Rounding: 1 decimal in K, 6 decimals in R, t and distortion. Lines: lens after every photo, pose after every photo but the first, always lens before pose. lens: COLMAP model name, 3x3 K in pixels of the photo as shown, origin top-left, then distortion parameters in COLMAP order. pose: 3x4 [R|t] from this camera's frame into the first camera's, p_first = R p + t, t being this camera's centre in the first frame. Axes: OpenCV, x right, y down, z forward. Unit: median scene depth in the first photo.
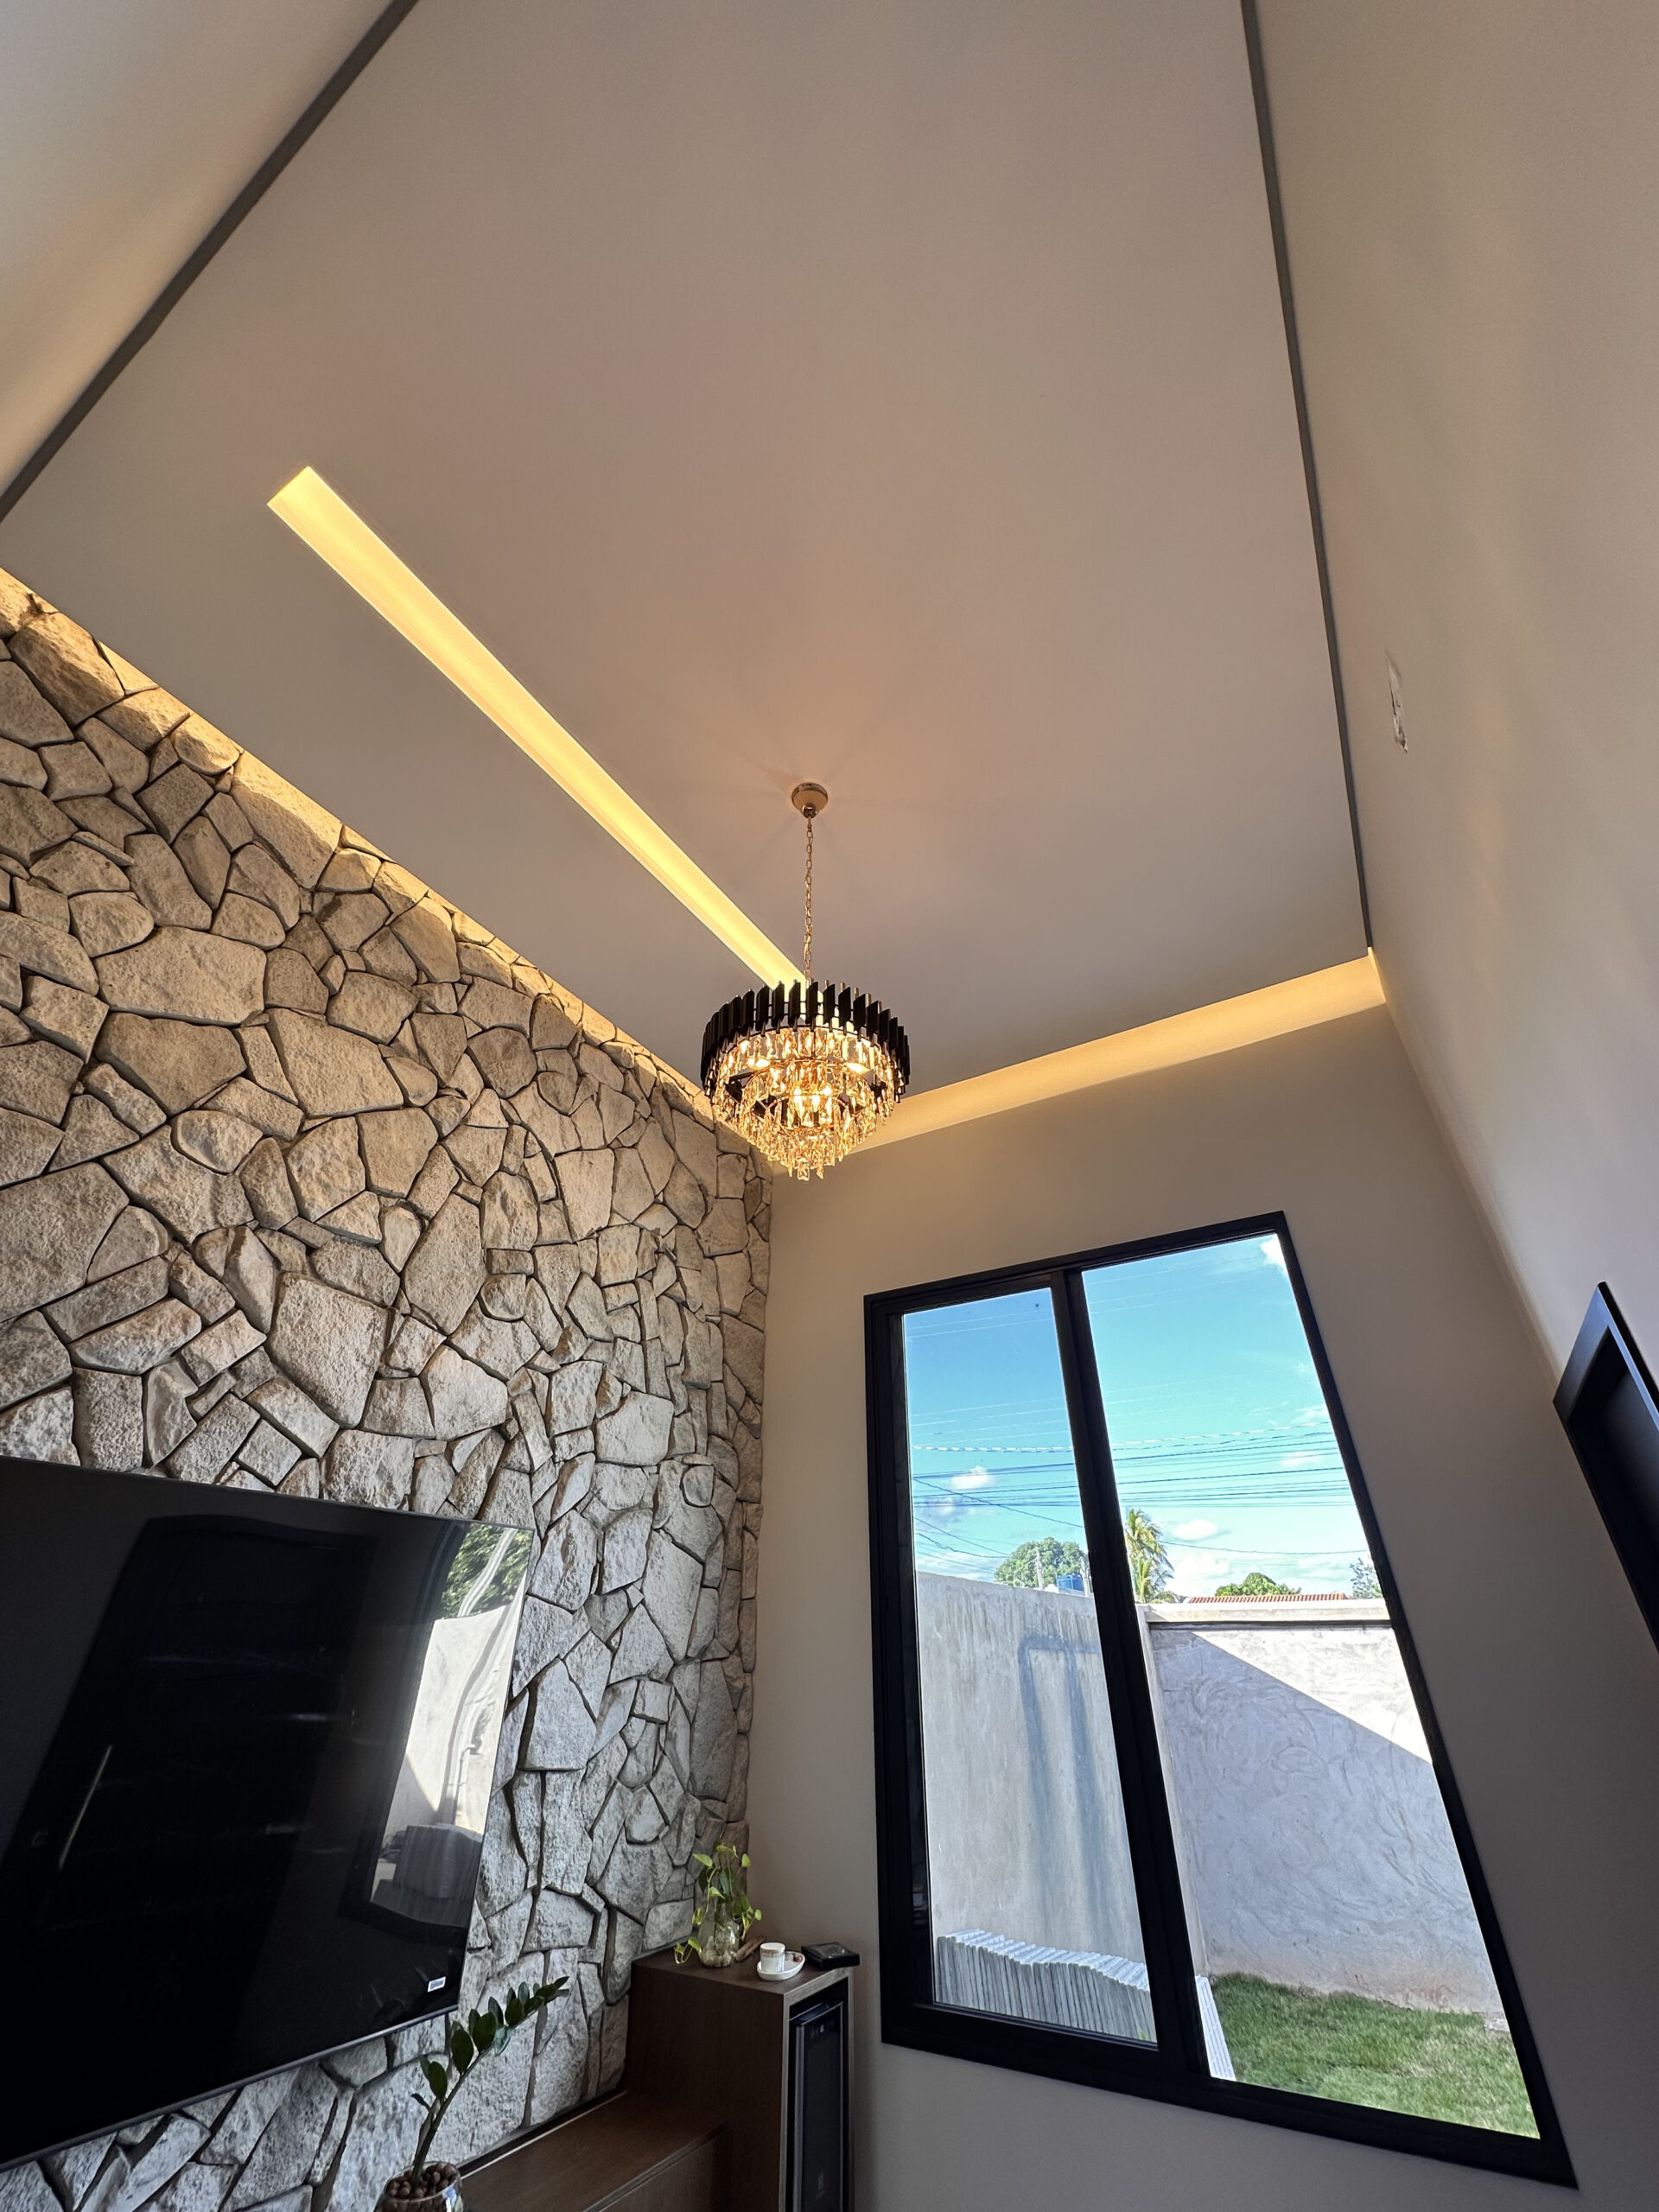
lens RADIAL K [[882.6, 0, 829.5], [0, 882.6, 1106.0], [0, 0, 1]] dist [0.000541, 0.000126]
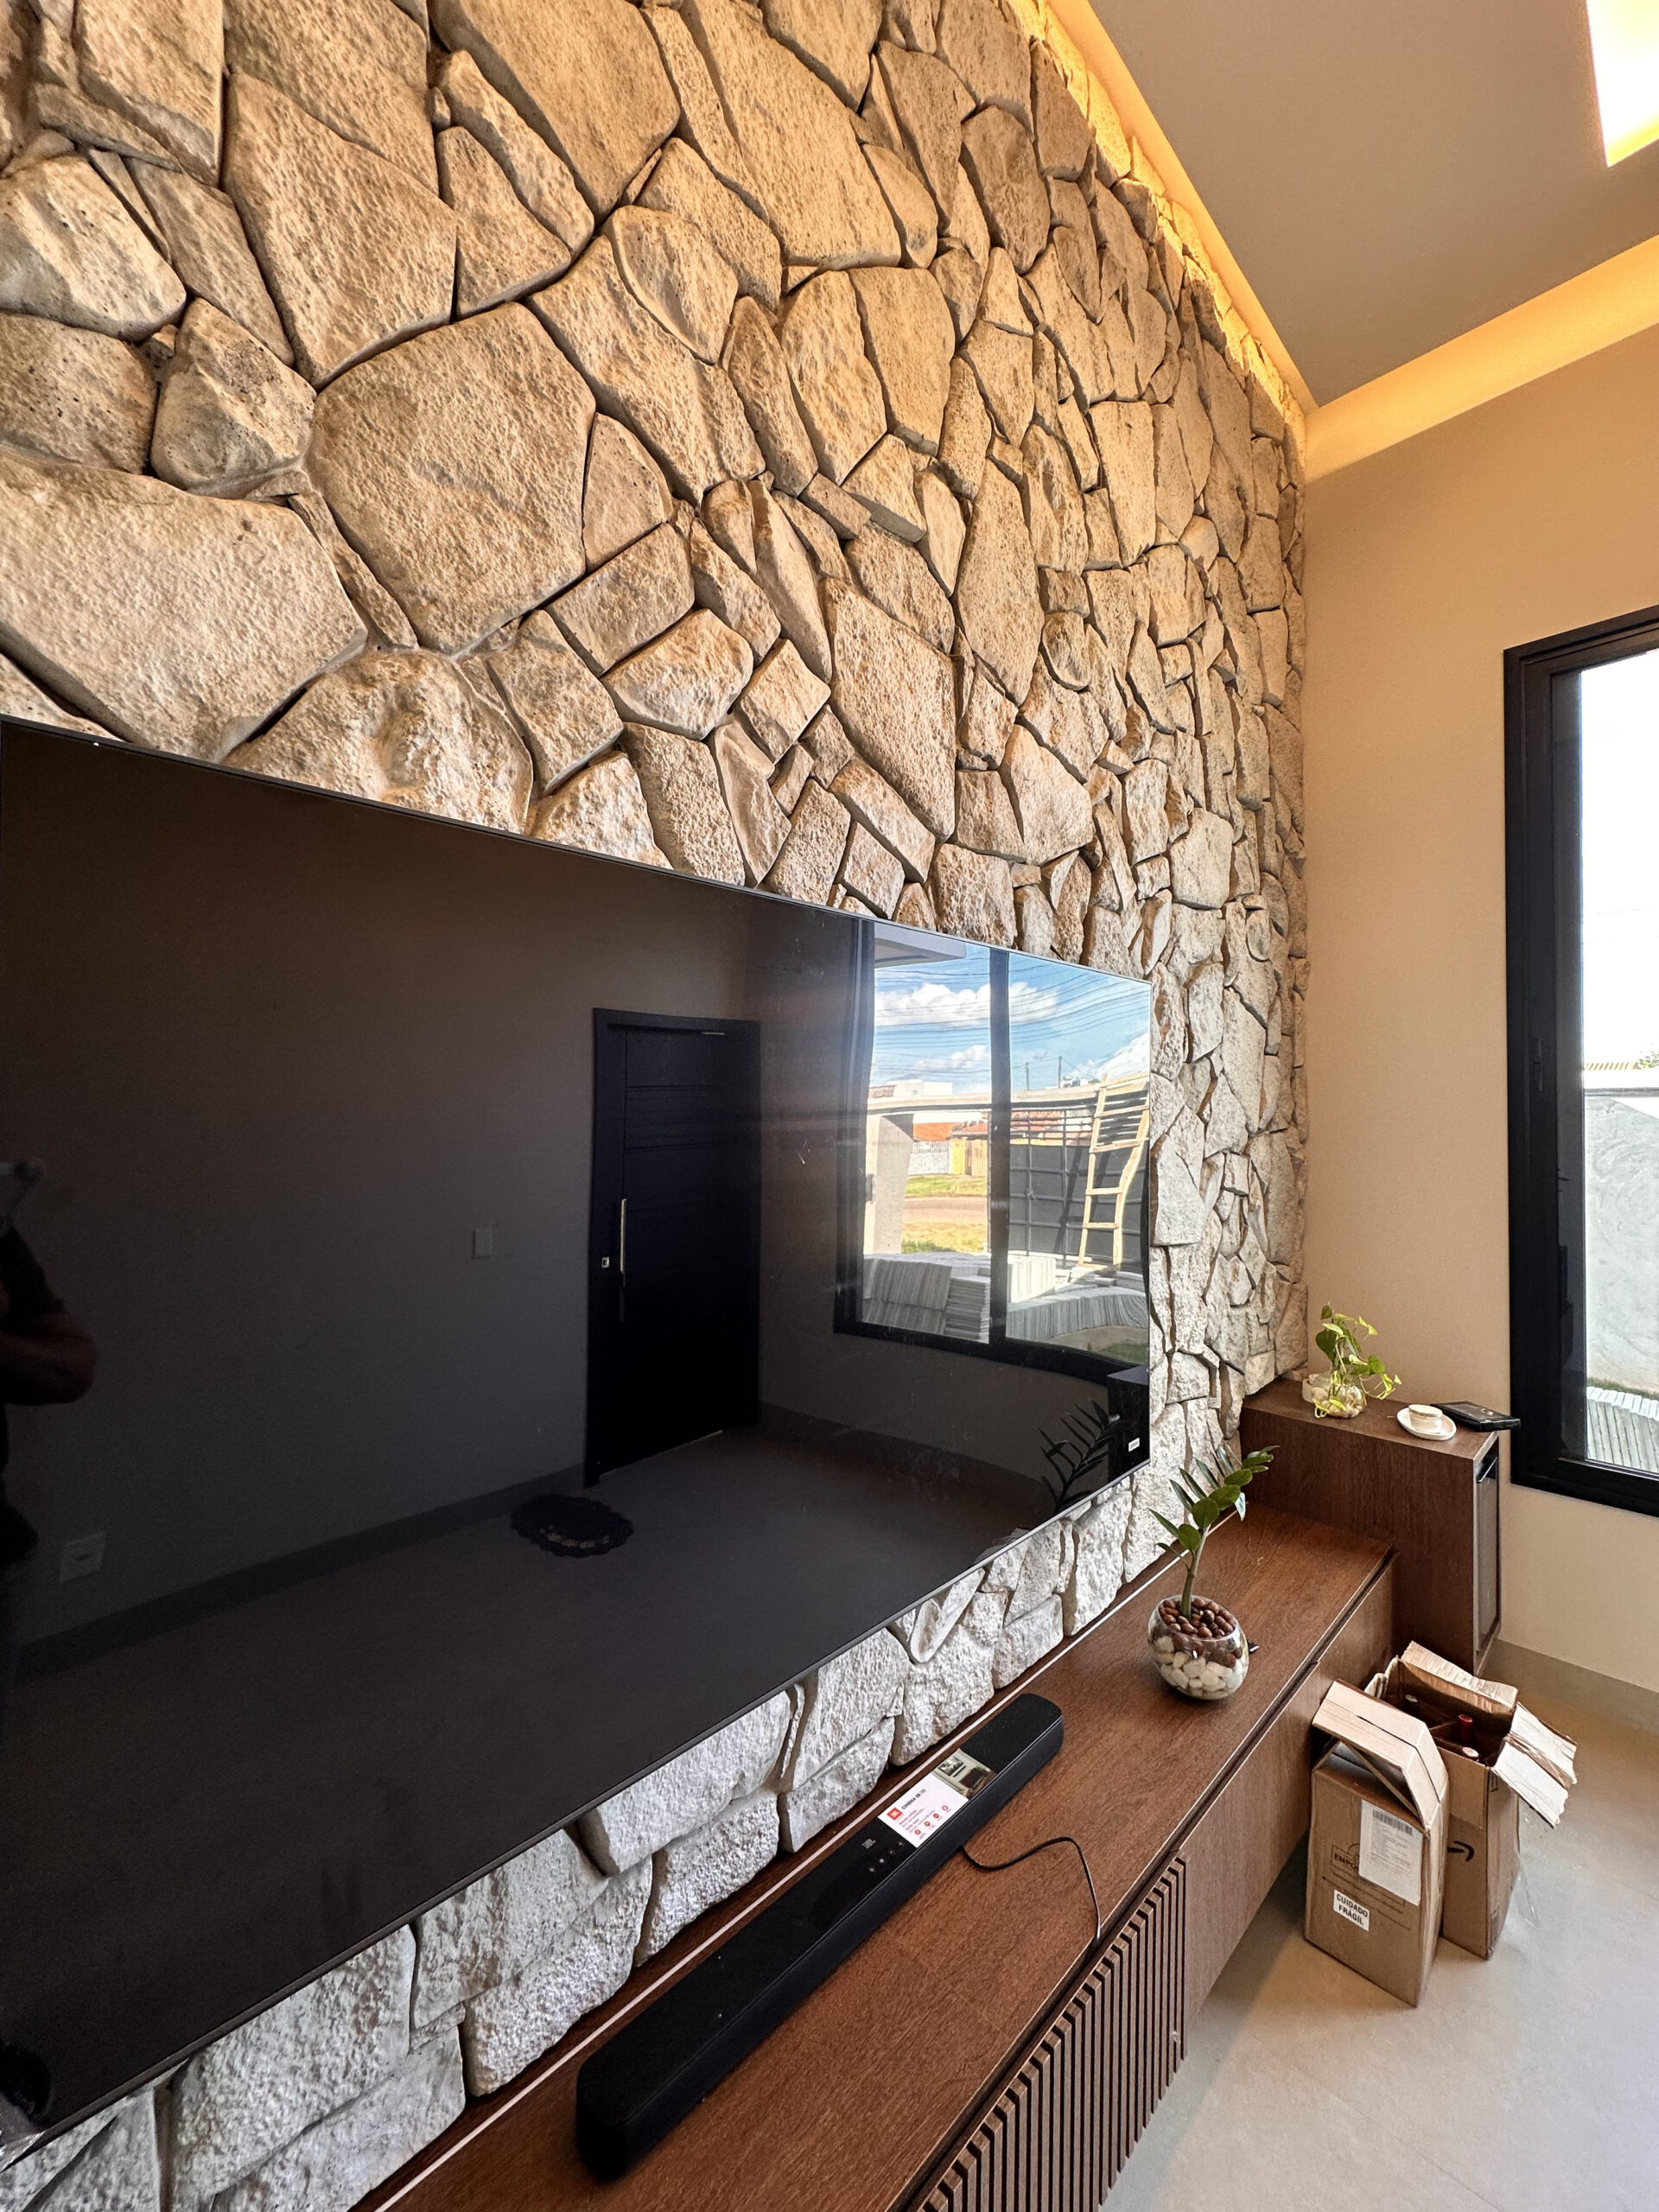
lens RADIAL K [[879.6, 0, 829.5], [0, 879.6, 1106.0], [0, 0, 1]] dist [-0.001730, 0.000385]
pose [[0.969334, 0.002246, -0.245735, -0.421834], [0.126226, 0.853415, 0.505717, 0.172834], [0.210850, -0.521227, 0.826961, 0.304629]]
